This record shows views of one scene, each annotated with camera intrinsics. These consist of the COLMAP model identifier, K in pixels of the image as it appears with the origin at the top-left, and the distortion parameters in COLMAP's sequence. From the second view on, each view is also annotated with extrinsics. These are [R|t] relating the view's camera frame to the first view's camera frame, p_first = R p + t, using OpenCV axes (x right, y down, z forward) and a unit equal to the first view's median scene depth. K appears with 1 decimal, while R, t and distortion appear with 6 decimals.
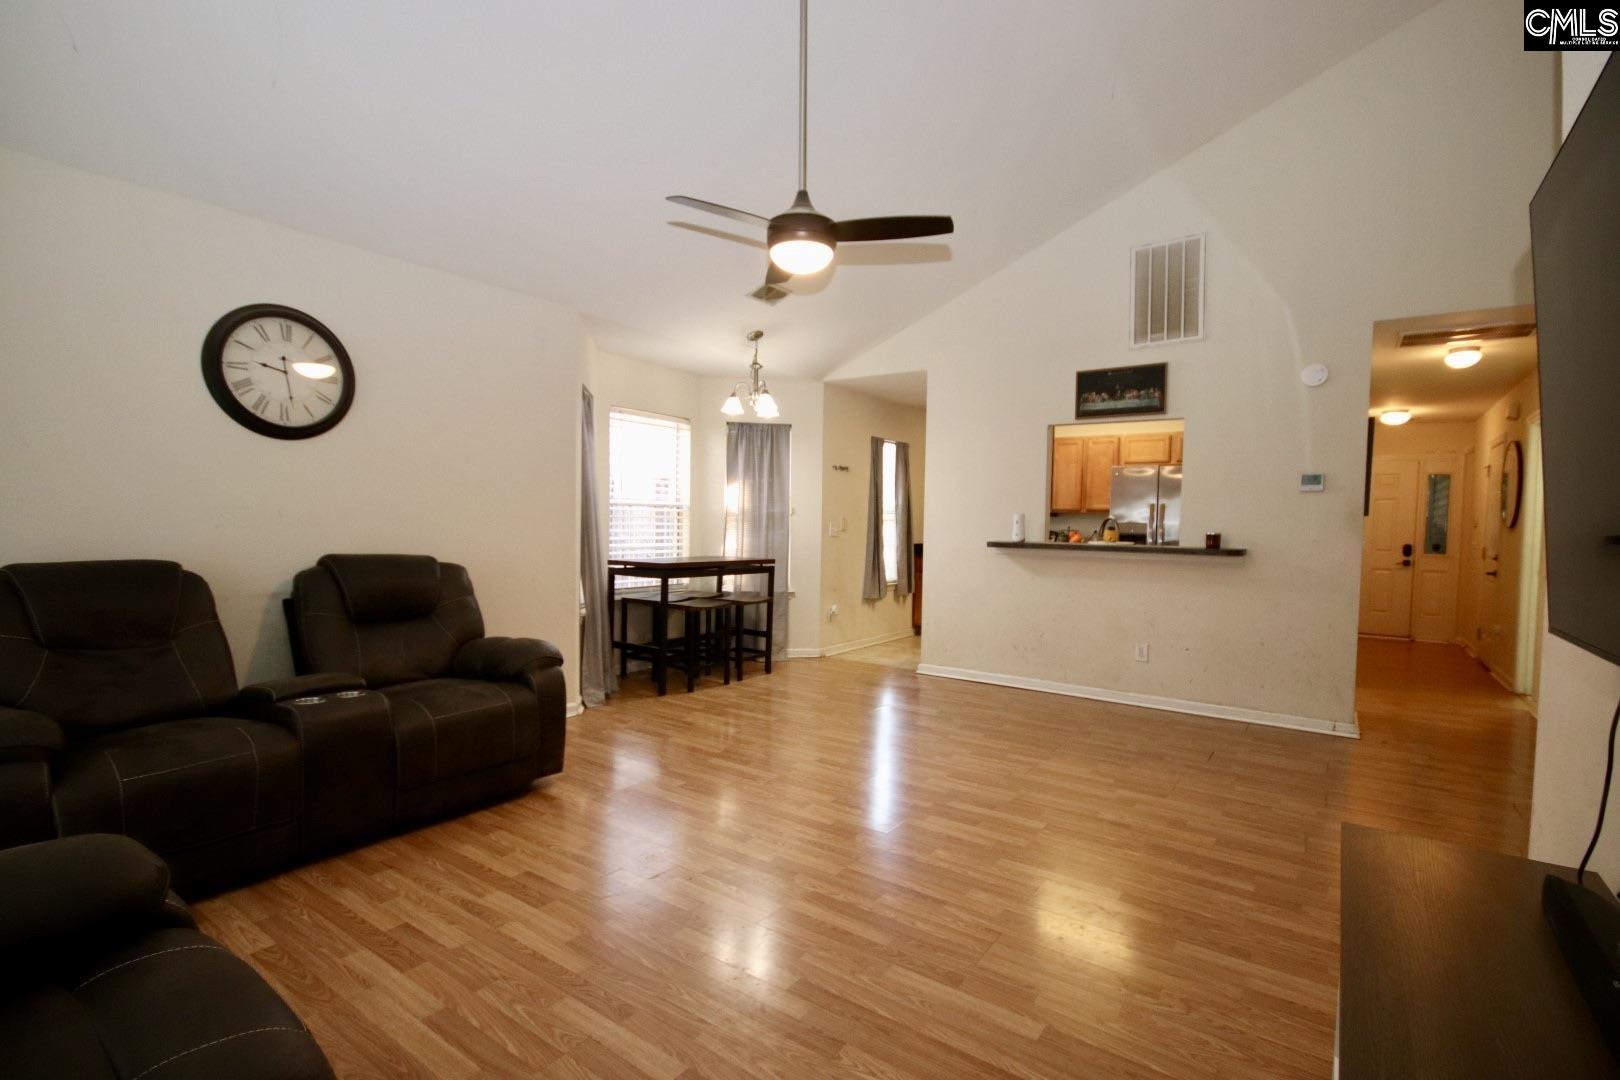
lens RADIAL K [[746.4, 0, 812.2], [0, 746.4, 554.6], [0, 0, 1]] dist [0.012283, -0.014202]
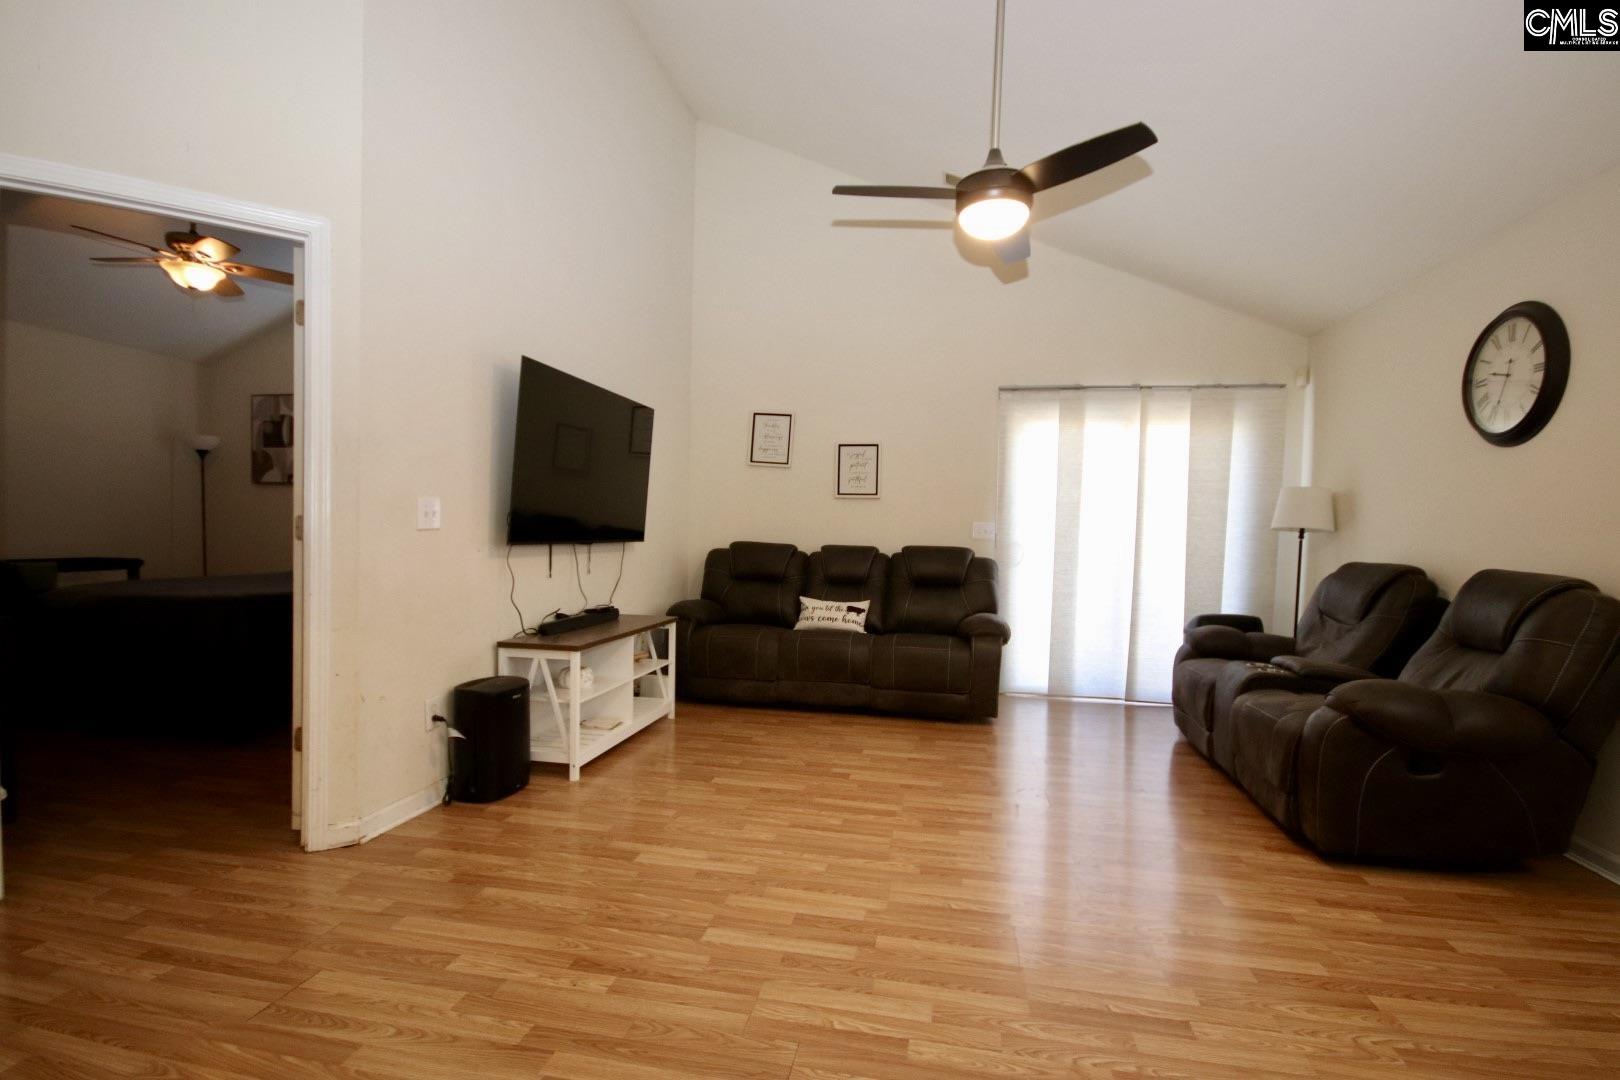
lens RADIAL K [[748.2, 0, 812.1], [0, 748.2, 553.1], [0, 0, 1]] dist [-0.004026, 0.000815]
pose [[-0.911458, -0.029193, -0.410357, 0.283331], [-0.059657, 0.996315, 0.061627, -0.016113], [0.407045, 0.080651, -0.909840, 0.904687]]
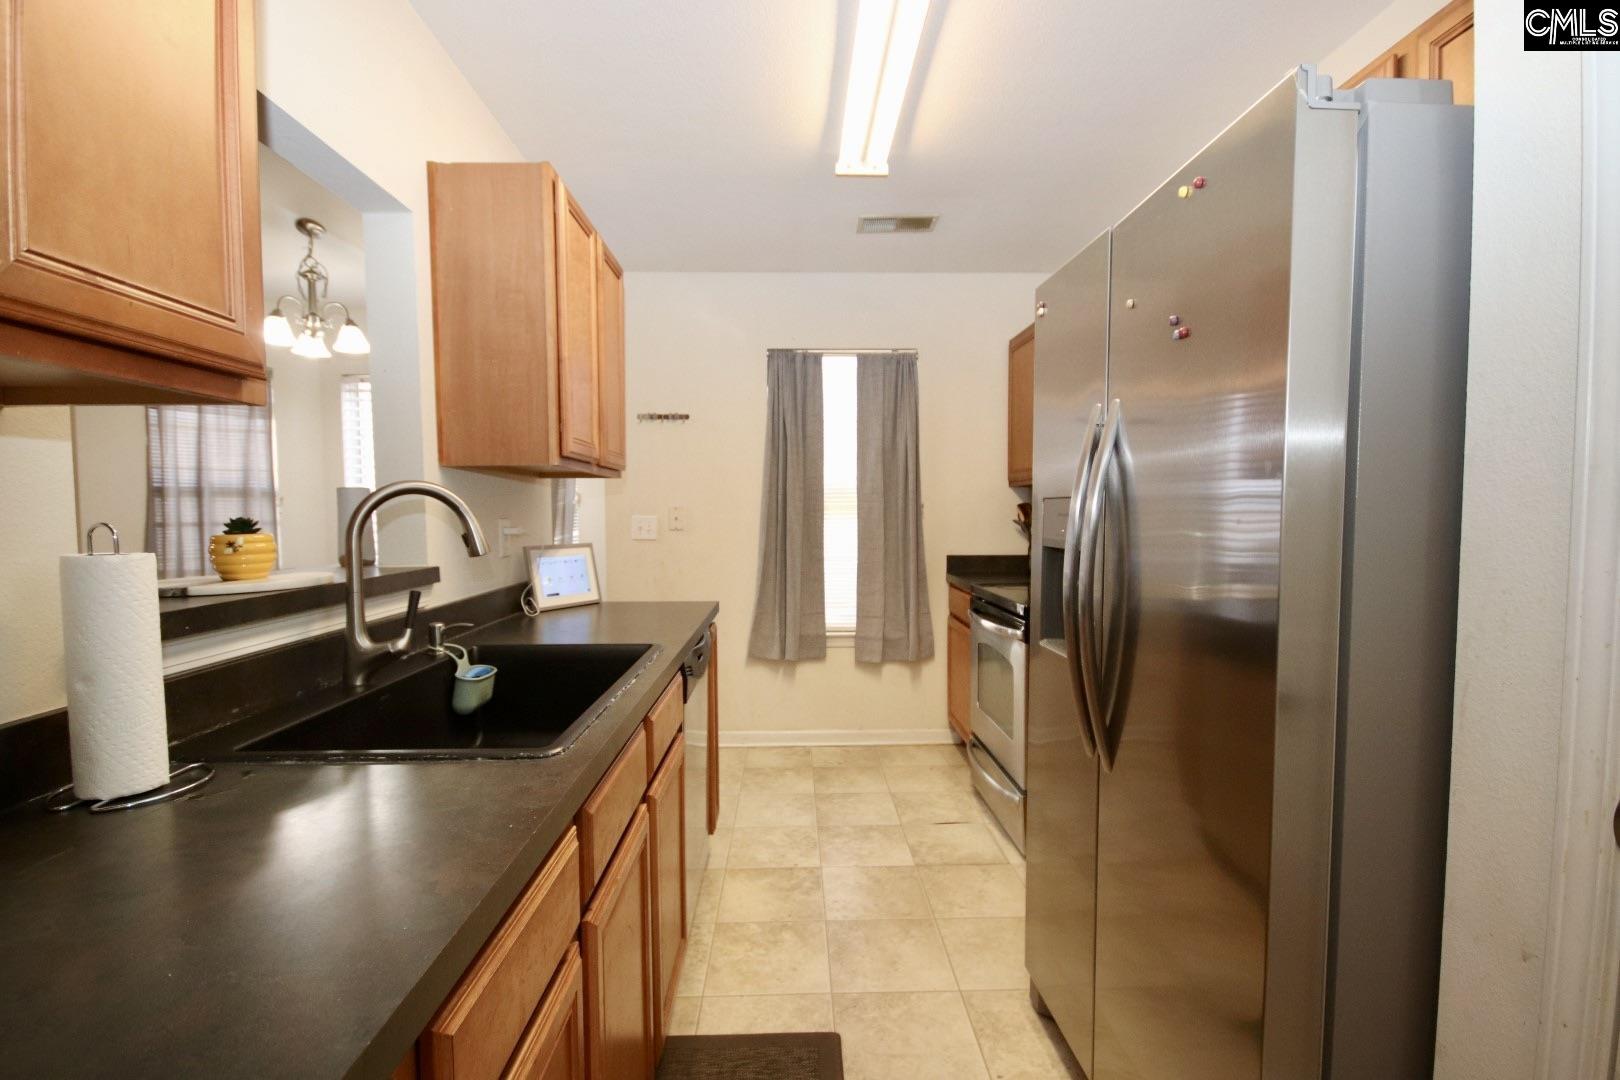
lens RADIAL K [[748.2, 0, 812.1], [0, 748.2, 553.1], [0, 0, 1]] dist [-0.004026, 0.000815]
pose [[0.599712, 0.023178, -0.799880, 0.702973], [-0.020367, 0.999699, 0.013698, -0.031329], [0.799956, 0.008076, 0.600004, 0.961216]]
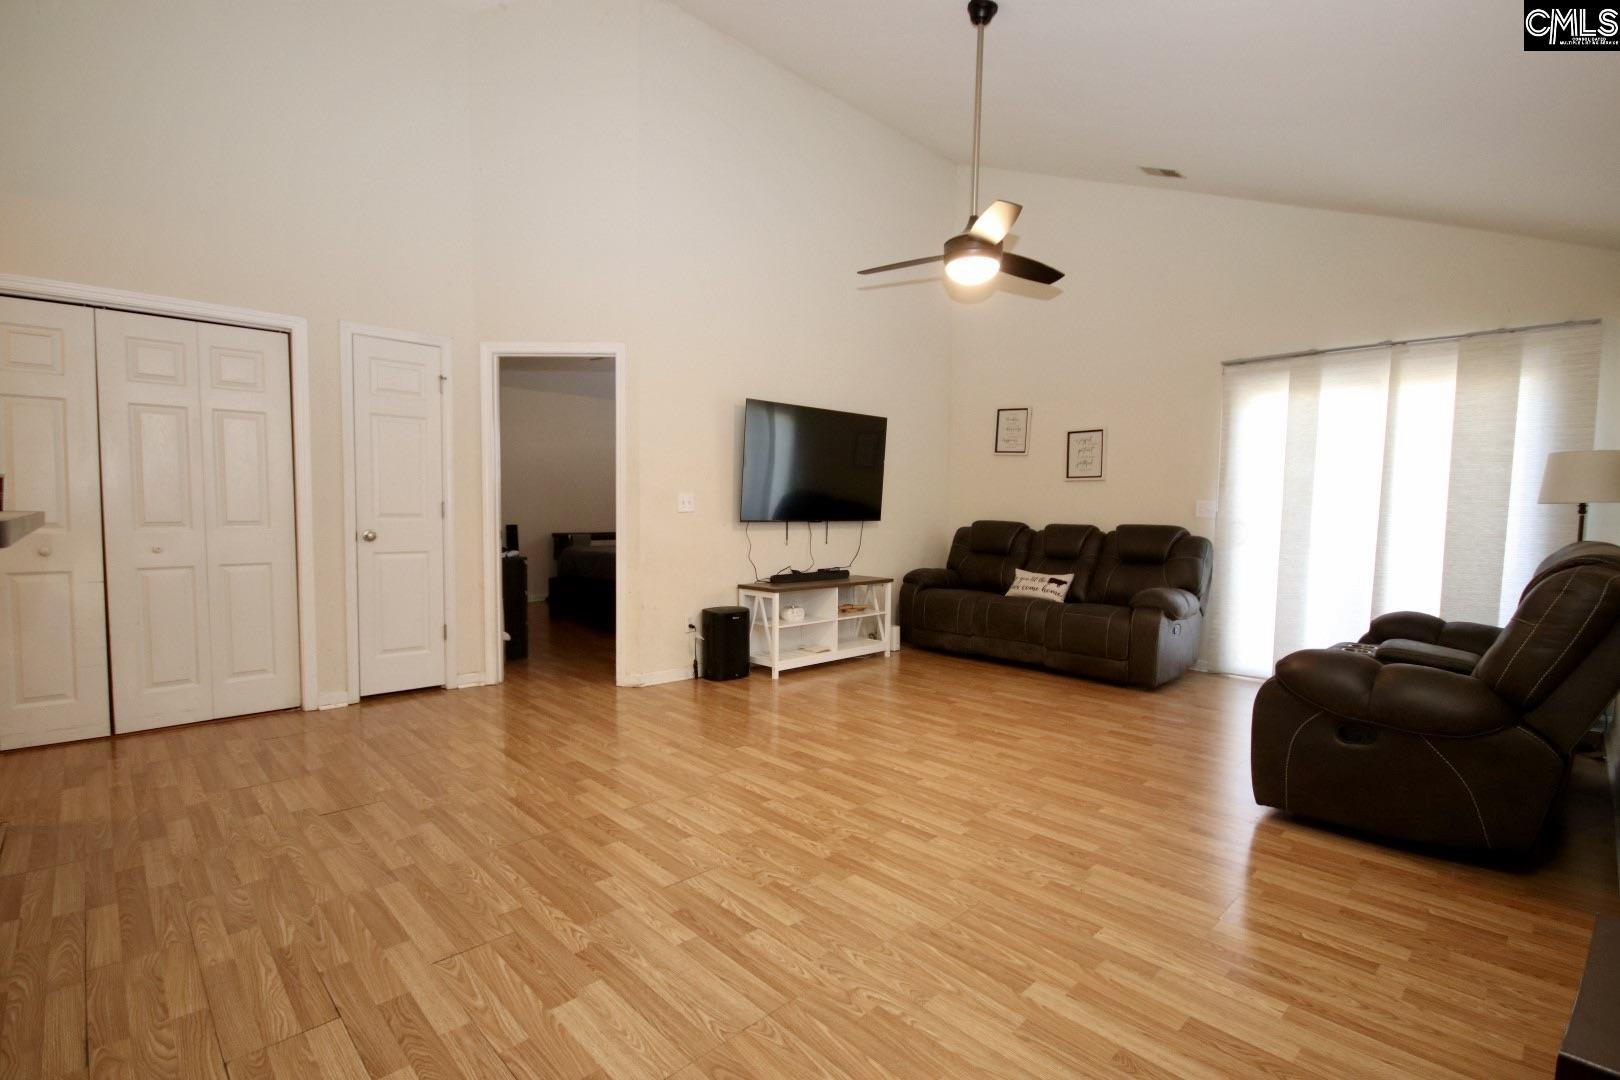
lens RADIAL K [[746.4, 0, 812.2], [0, 746.4, 554.6], [0, 0, 1]] dist [0.012283, -0.014202]
pose [[-0.981952, -0.042418, 0.184312, 0.000379], [-0.022413, 0.993756, 0.109297, -0.034253], [-0.187797, 0.103193, -0.976772, 1.153707]]
